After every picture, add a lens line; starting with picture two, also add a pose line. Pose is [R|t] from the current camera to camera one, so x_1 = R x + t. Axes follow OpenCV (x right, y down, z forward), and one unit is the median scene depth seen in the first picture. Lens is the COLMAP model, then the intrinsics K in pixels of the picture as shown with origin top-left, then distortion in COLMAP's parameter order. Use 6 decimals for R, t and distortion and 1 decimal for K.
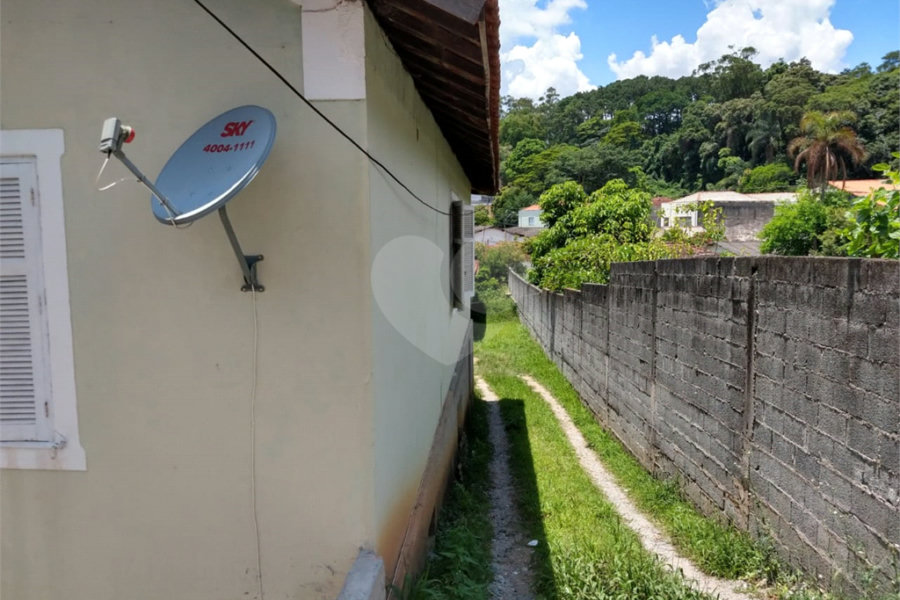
lens RADIAL K [[780.4, 0, 450.0], [0, 780.4, 300.0], [0, 0, 1]] dist [0.268288, -0.000711]
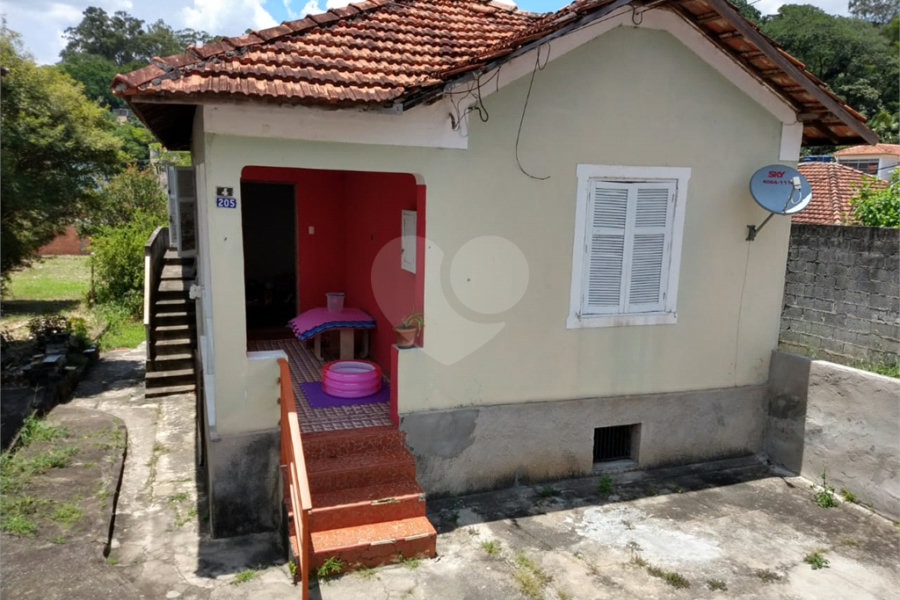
lens RADIAL K [[770.6, 0, 450.0], [0, 770.6, 300.0], [0, 0, 1]] dist [0.030334, -0.006692]
pose [[0.898114, -0.035712, 0.438309, -1.663551], [0.008832, 0.997961, 0.063212, 0.008539], [-0.439673, -0.052900, 0.896599, -0.487876]]
